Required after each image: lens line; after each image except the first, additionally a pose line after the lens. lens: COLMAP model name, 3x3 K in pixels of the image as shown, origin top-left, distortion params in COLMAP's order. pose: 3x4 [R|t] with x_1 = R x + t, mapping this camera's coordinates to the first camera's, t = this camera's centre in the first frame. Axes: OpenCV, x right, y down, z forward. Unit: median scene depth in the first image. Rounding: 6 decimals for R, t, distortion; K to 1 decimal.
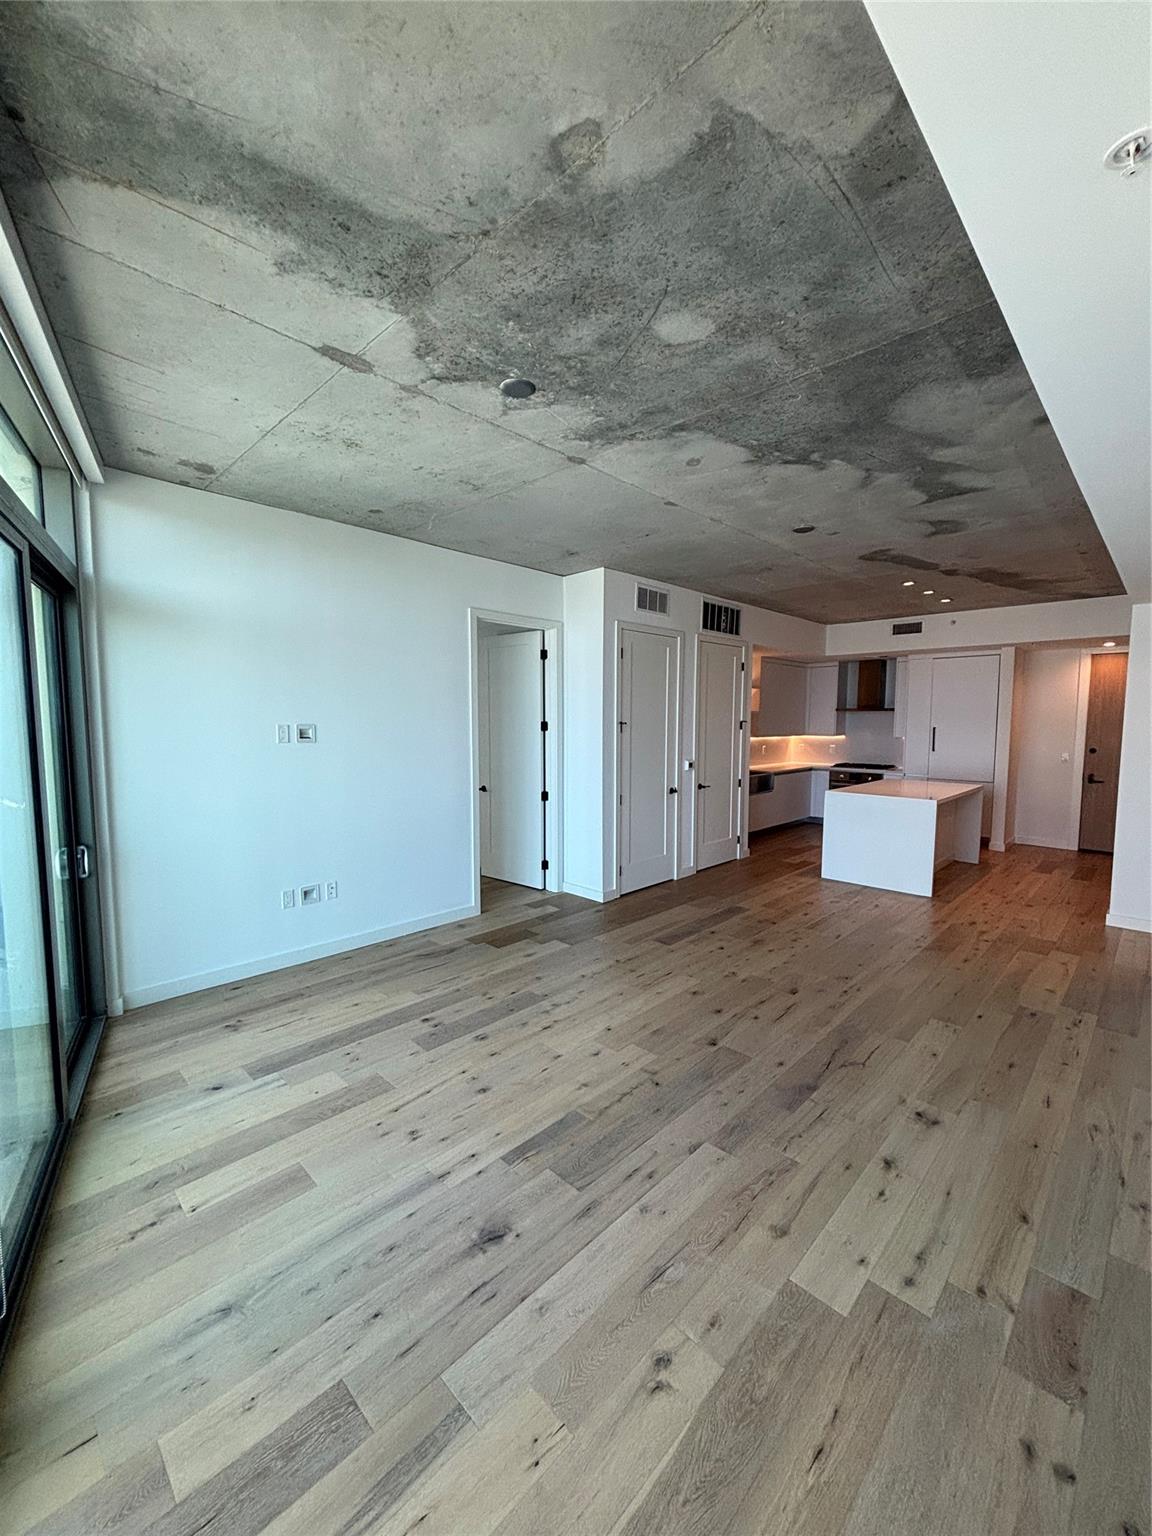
lens RADIAL K [[619.7, 0, 576.0], [0, 619.7, 768.0], [0, 0, 1]] dist [0.000927, 0.000154]
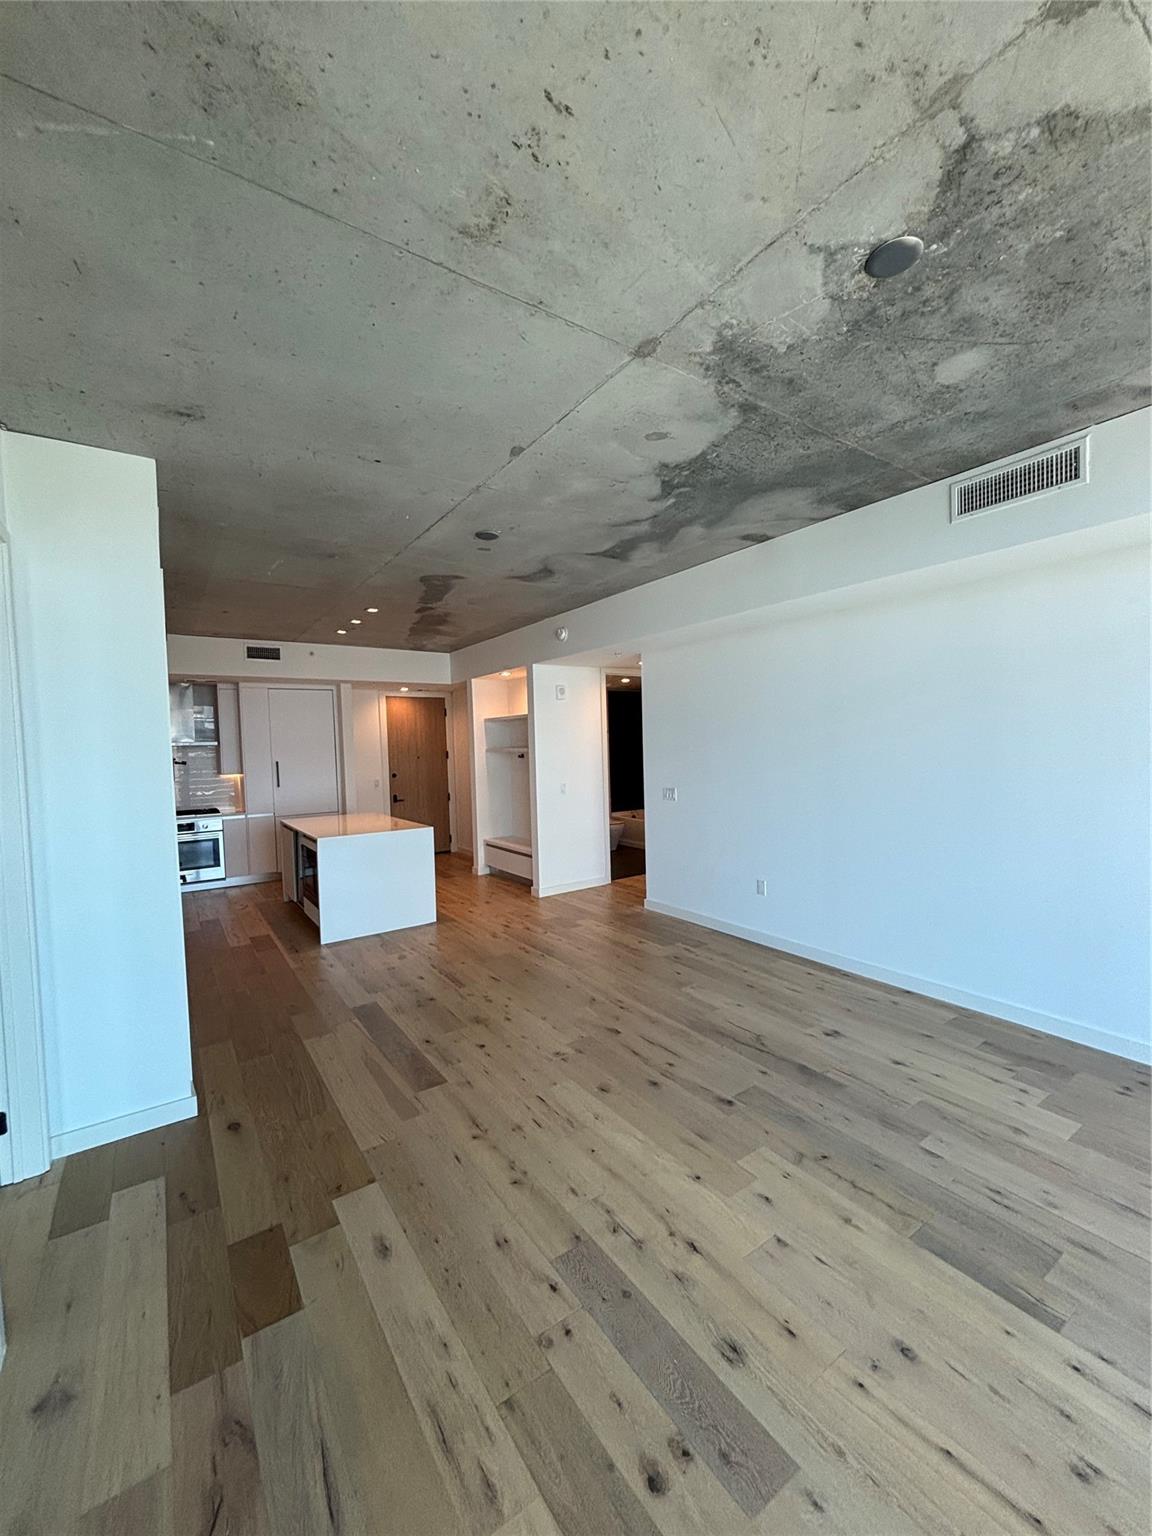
lens RADIAL K [[619.7, 0, 576.0], [0, 619.7, 768.0], [0, 0, 1]] dist [0.000927, 0.000154]
pose [[0.190998, -0.045451, 0.980538, -0.626958], [0.108382, 0.993796, 0.024954, -0.074805], [-0.975589, 0.101506, 0.194739, 0.919551]]
